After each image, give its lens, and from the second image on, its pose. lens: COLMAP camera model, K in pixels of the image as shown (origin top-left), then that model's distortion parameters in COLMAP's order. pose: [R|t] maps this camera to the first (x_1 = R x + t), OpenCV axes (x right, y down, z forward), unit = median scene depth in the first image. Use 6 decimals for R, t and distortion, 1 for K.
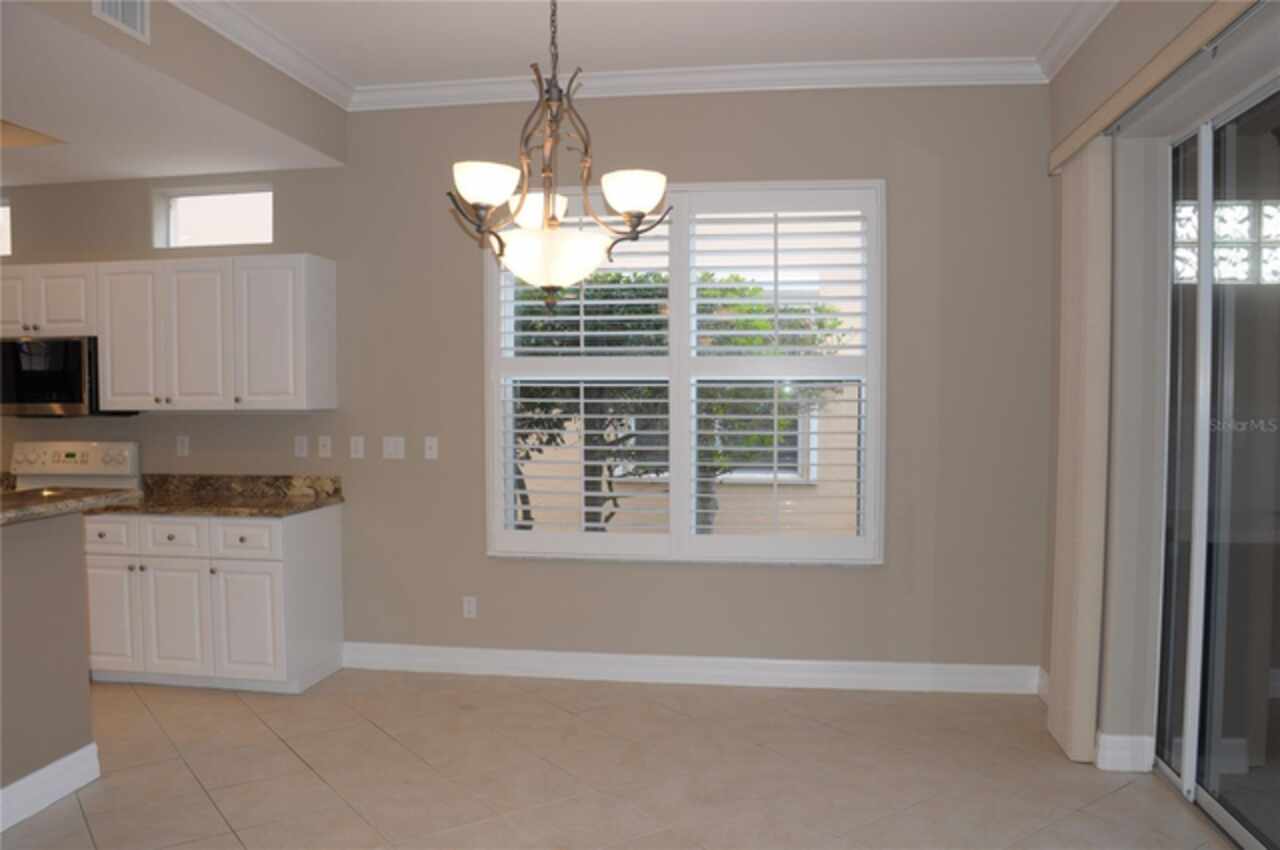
lens RADIAL K [[999.4, 0, 642.9], [0, 999.4, 429.5], [0, 0, 1]] dist [-0.087783, 0.060461]
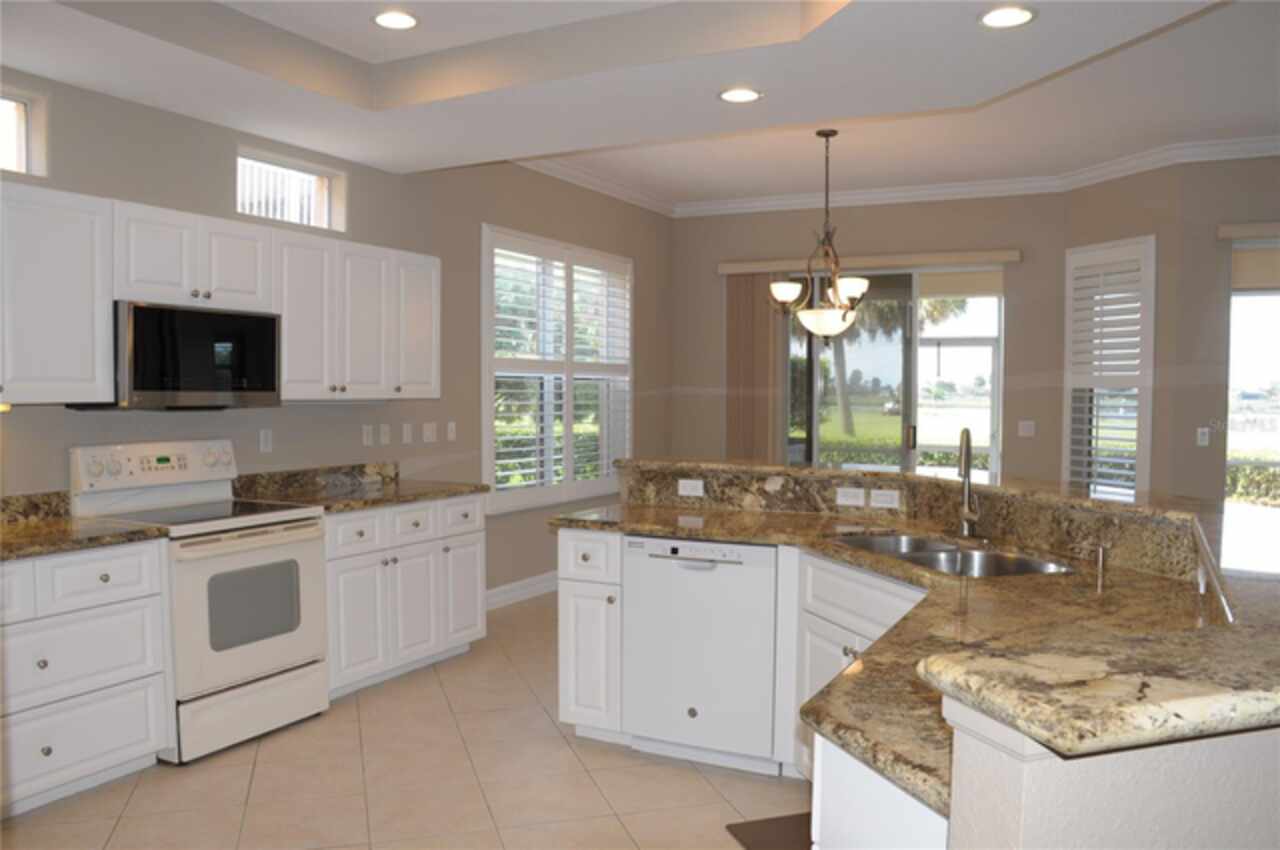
lens RADIAL K [[999.4, 0, 639.1], [0, 999.4, 423.1], [0, 0, 1]] dist [-0.087783, 0.060461]
pose [[0.315818, -0.028983, 0.948377, -1.202812], [0.035522, 0.999194, 0.018707, -0.003563], [-0.948155, 0.027780, 0.316593, 0.397507]]
